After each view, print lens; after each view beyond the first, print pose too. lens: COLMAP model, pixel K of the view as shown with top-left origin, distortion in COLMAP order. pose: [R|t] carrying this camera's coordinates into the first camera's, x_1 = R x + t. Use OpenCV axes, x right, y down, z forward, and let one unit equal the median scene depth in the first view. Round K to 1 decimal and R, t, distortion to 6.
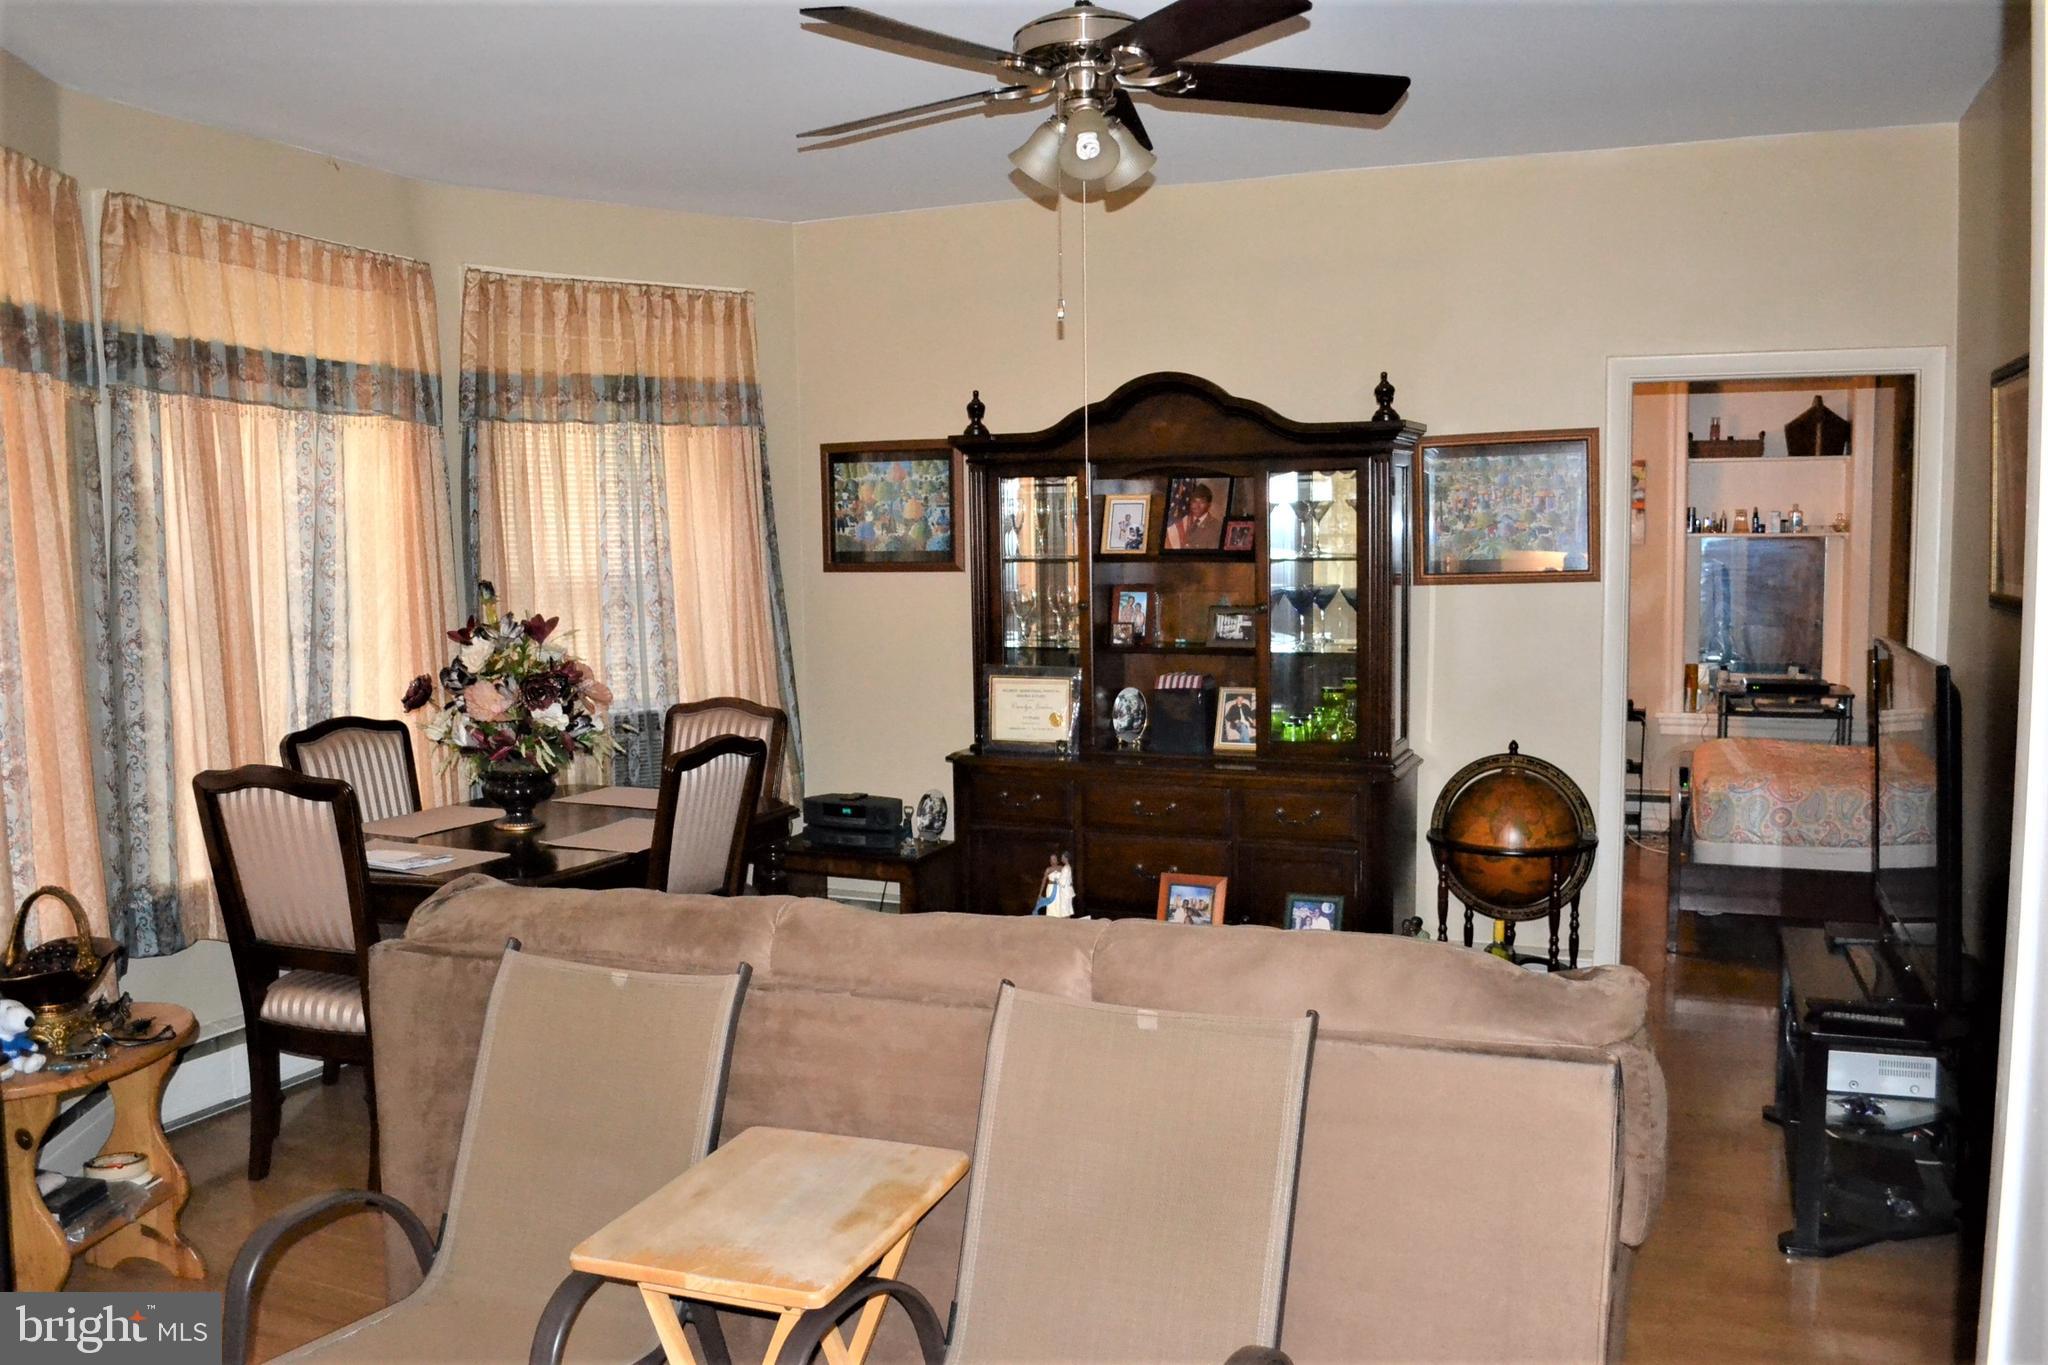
lens RADIAL K [[1615.0, 0, 1021.3], [0, 1615.0, 690.8], [0, 0, 1]] dist [-0.076364, 0.008049]
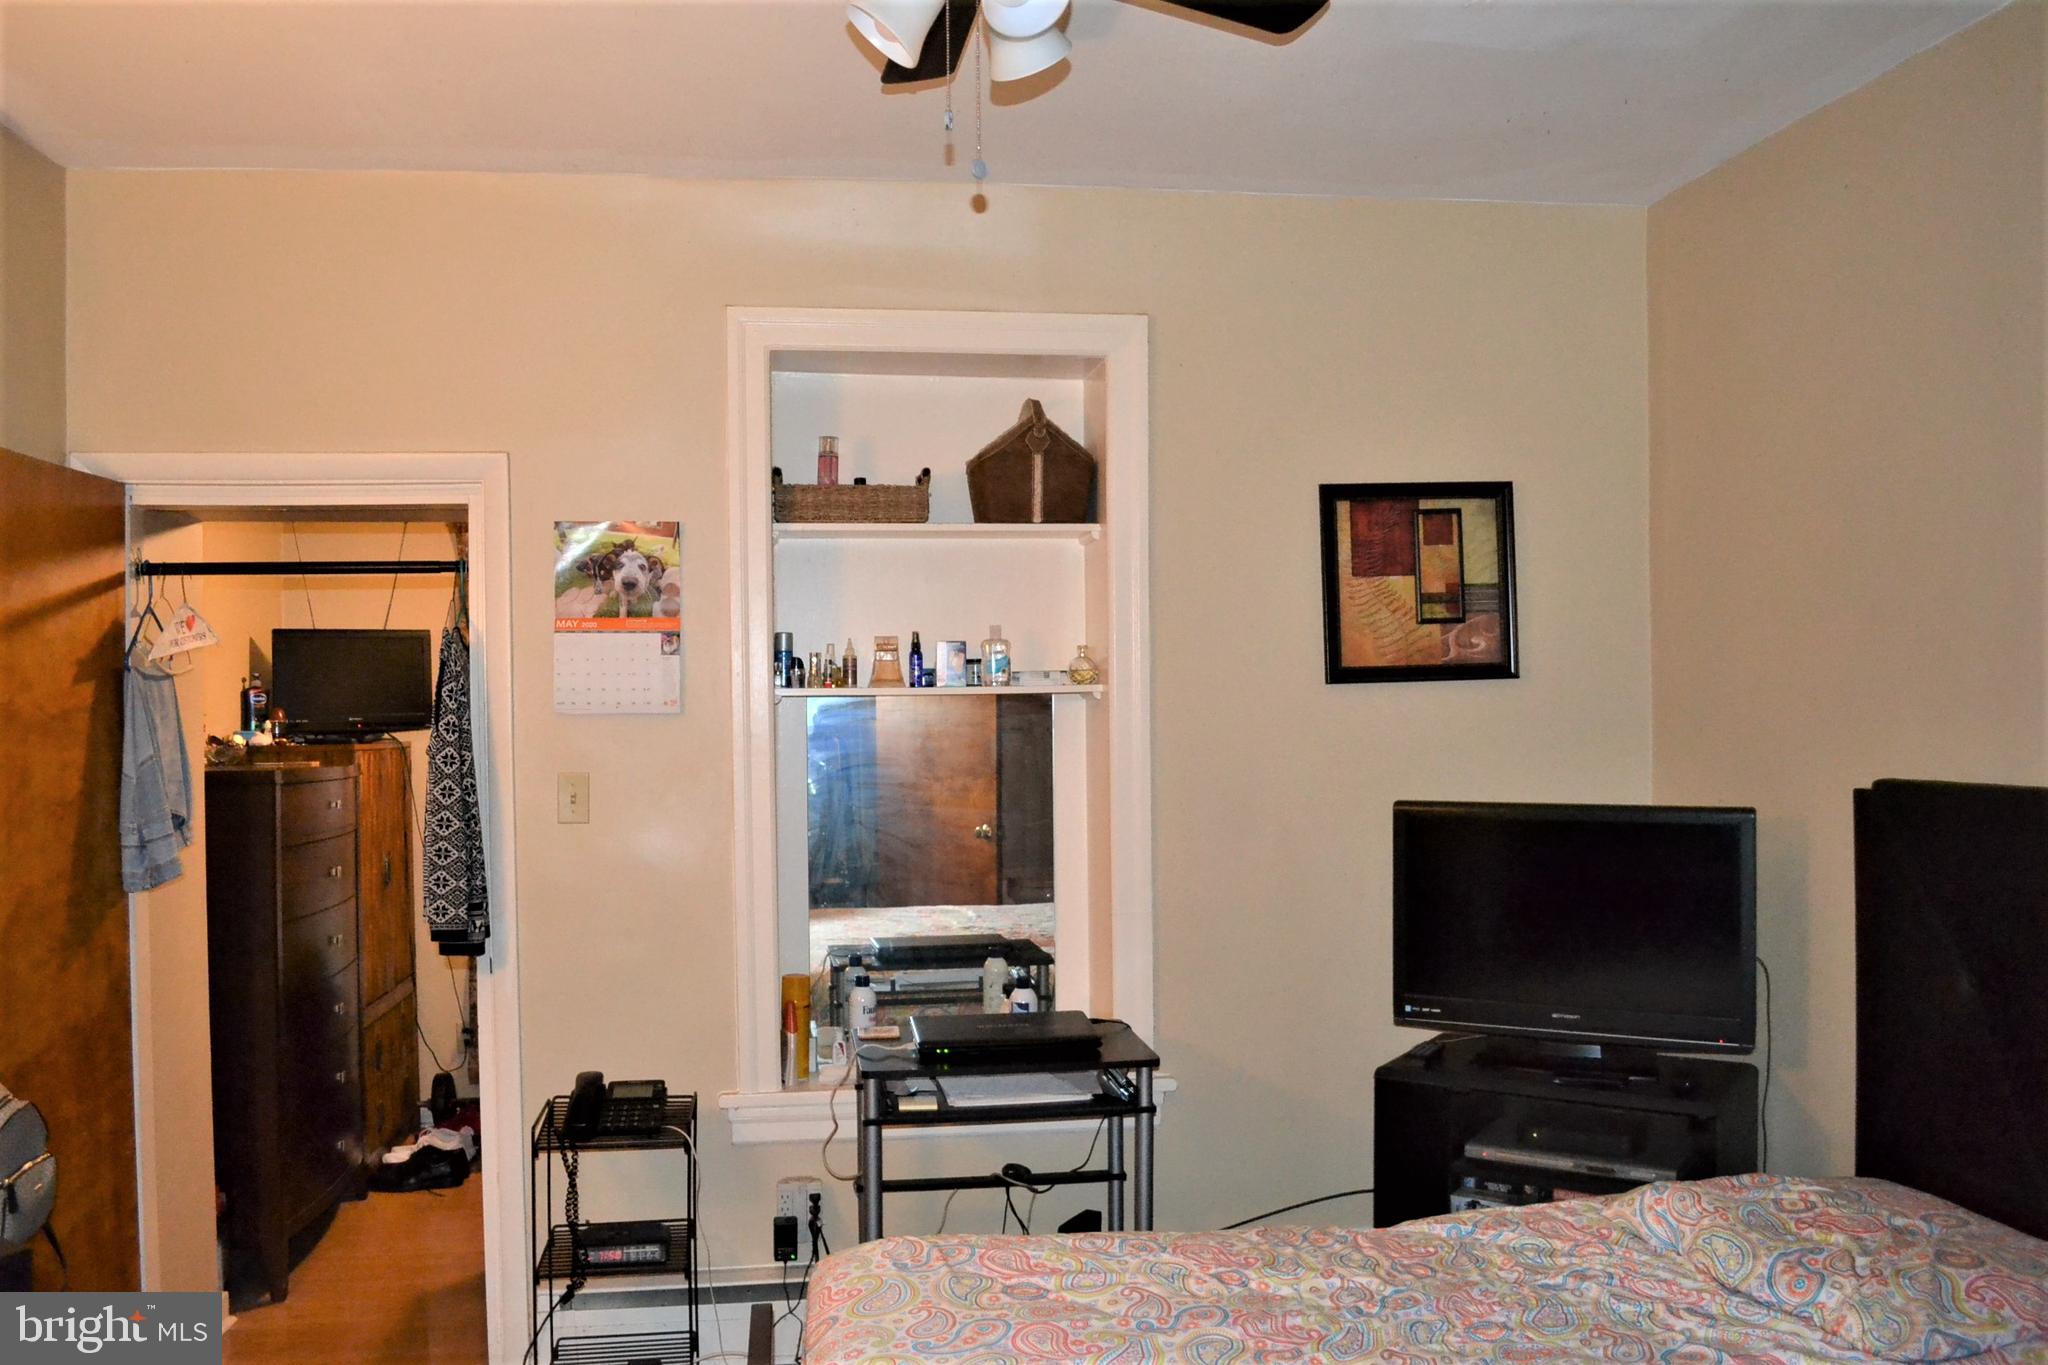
lens RADIAL K [[1615.0, 0, 1021.9], [0, 1615.0, 681.8], [0, 0, 1]] dist [-0.076364, 0.008049]
pose [[0.855891, 0.001843, 0.517152, 0.243509], [0.045171, 0.995905, -0.078307, -0.062242], [-0.515179, 0.090382, 0.852304, 0.578646]]
